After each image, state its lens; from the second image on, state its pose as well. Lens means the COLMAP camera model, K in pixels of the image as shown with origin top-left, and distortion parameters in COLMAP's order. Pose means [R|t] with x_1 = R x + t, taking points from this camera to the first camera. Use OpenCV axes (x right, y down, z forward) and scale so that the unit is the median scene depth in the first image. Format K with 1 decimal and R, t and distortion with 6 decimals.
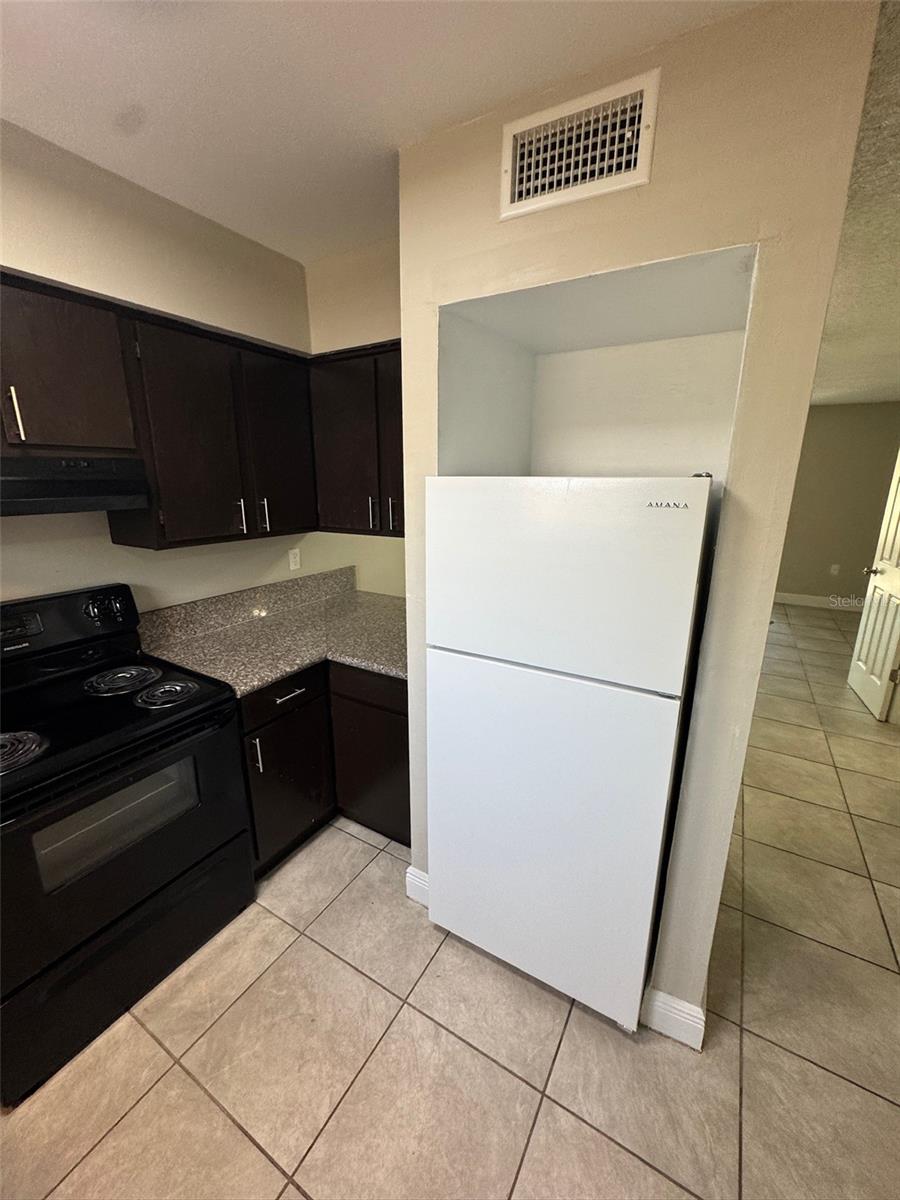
lens RADIAL K [[478.2, 0, 454.7], [0, 478.2, 599.0], [0, 0, 1]] dist [-0.003363, 0.000777]
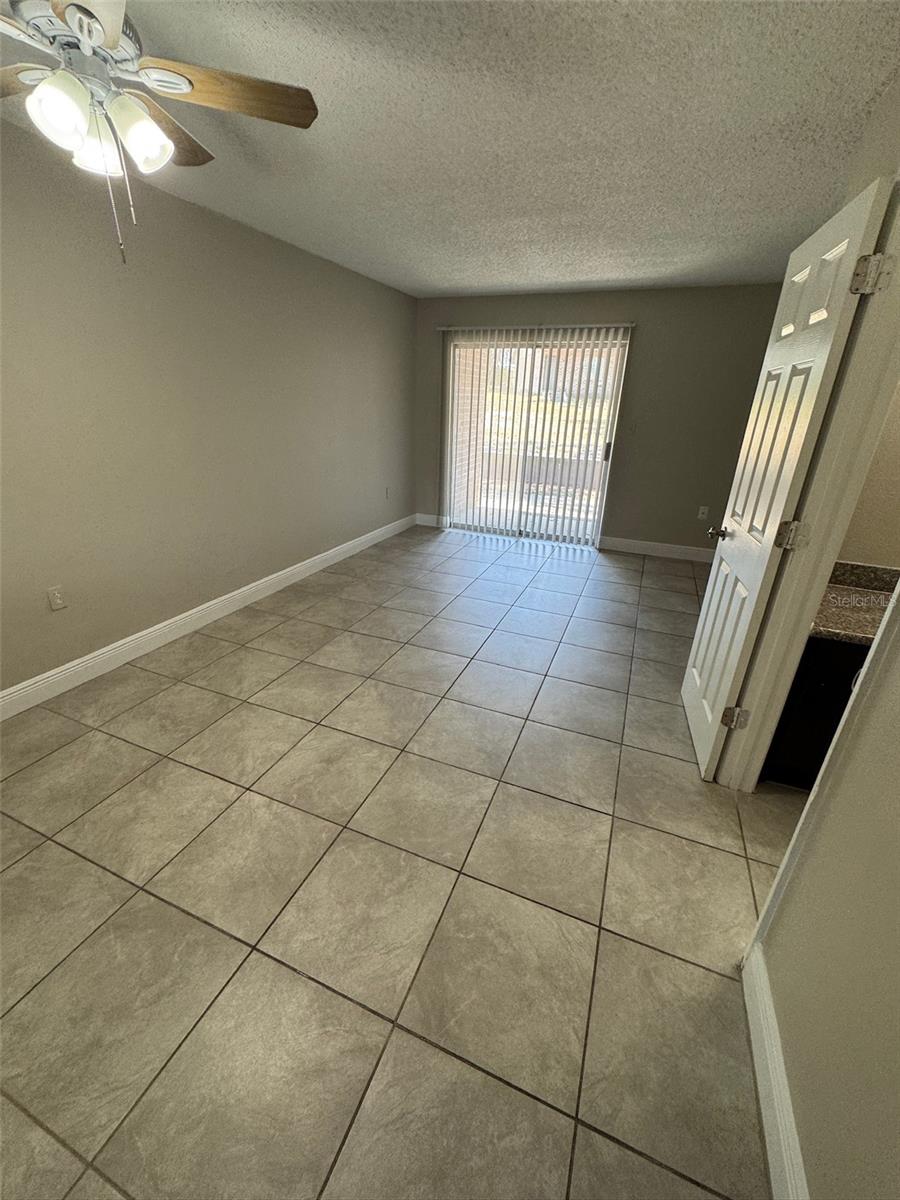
lens RADIAL K [[478.2, 0, 452.3], [0, 478.2, 595.2], [0, 0, 1]] dist [-0.003363, 0.000777]
pose [[0.989561, -0.030358, 0.140881, 0.988130], [0.010174, 0.989838, 0.141832, -0.160387], [-0.143755, -0.138918, 0.979814, 0.955857]]
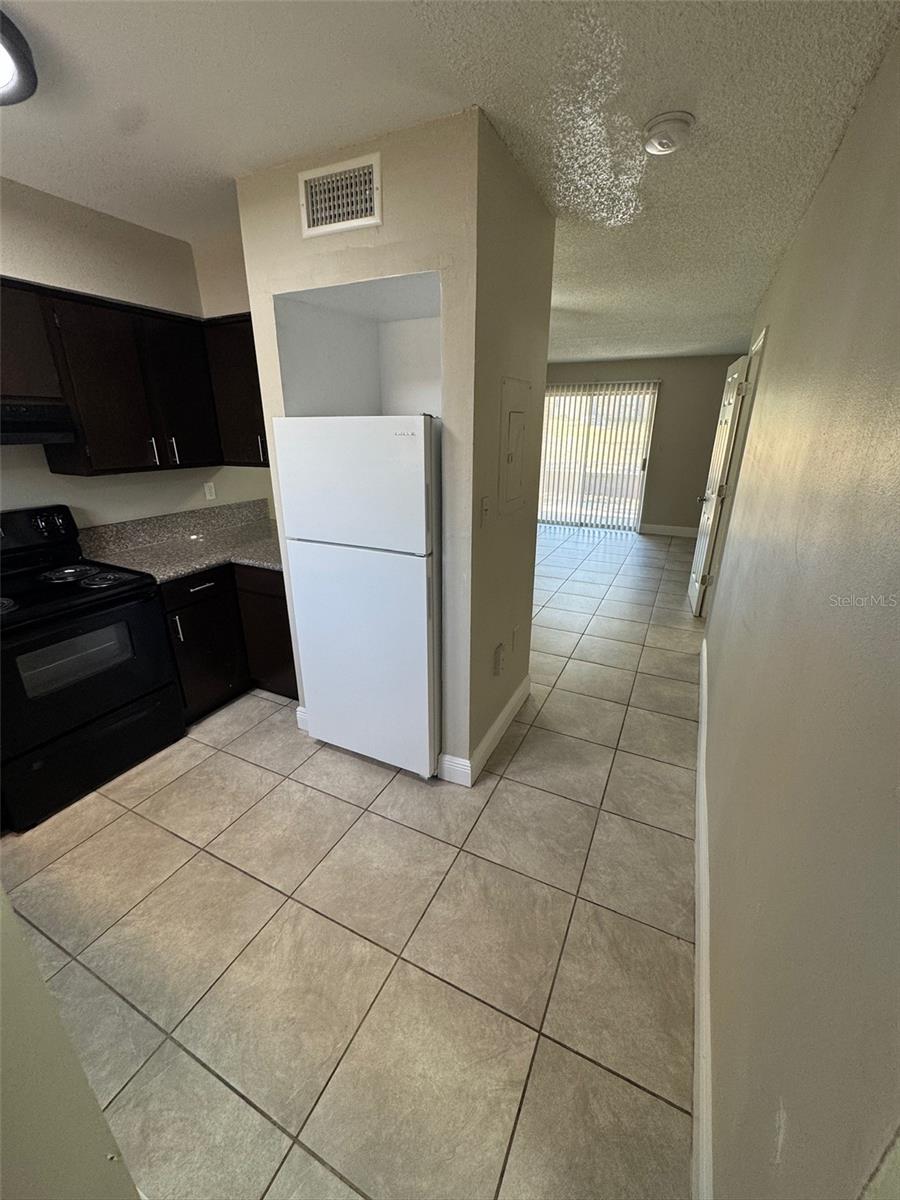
lens RADIAL K [[478.2, 0, 452.5], [0, 478.2, 598.6], [0, 0, 1]] dist [-0.003363, 0.000777]
pose [[0.997335, -0.028998, 0.066942, 0.321483], [0.022301, 0.994867, 0.098707, 0.139581], [-0.069461, -0.096951, 0.992862, -0.463243]]
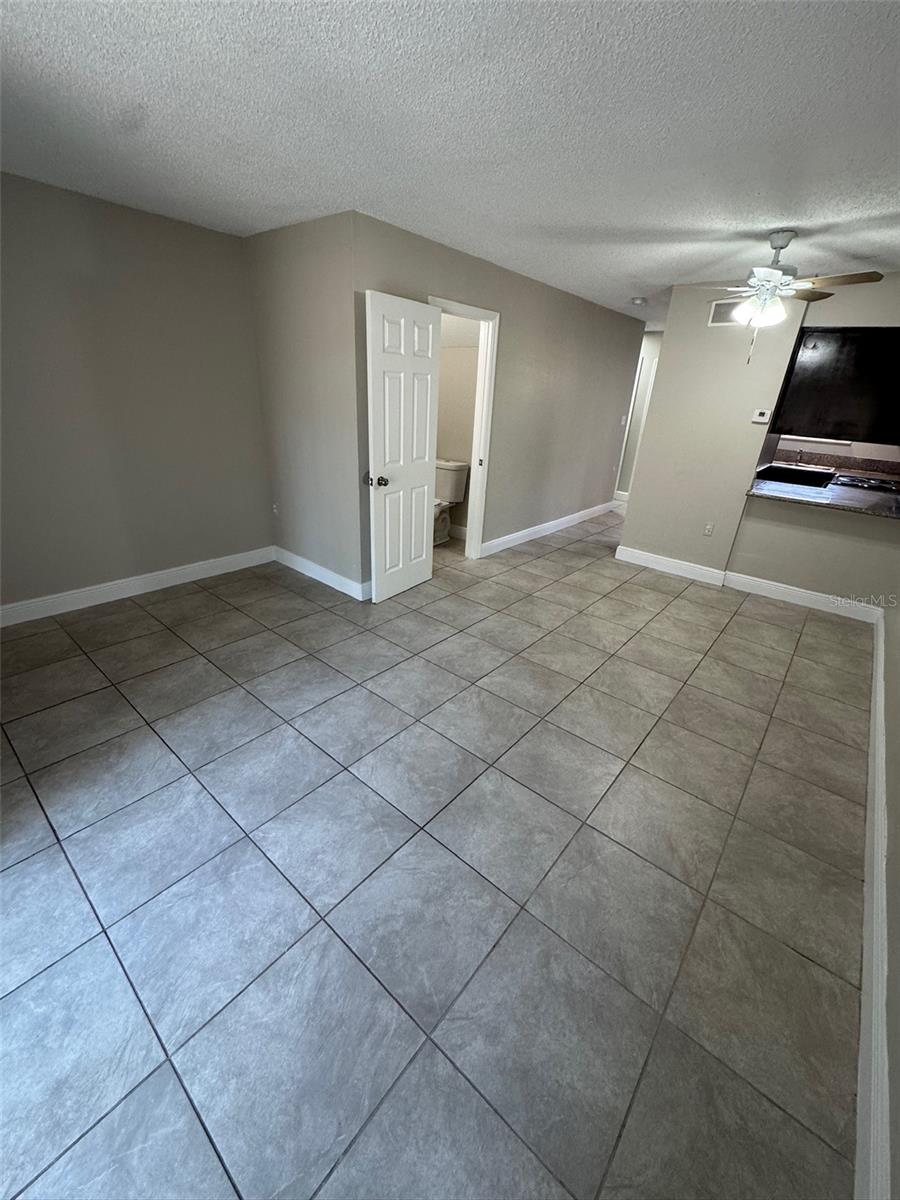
lens RADIAL K [[478.2, 0, 451.8], [0, 478.2, 601.4], [0, 0, 1]] dist [-0.003363, 0.000777]
pose [[-0.984025, -0.125344, 0.126431, 1.361832], [-0.019293, 0.781049, 0.624171, -1.033257], [-0.176985, 0.611760, -0.770990, 4.142901]]
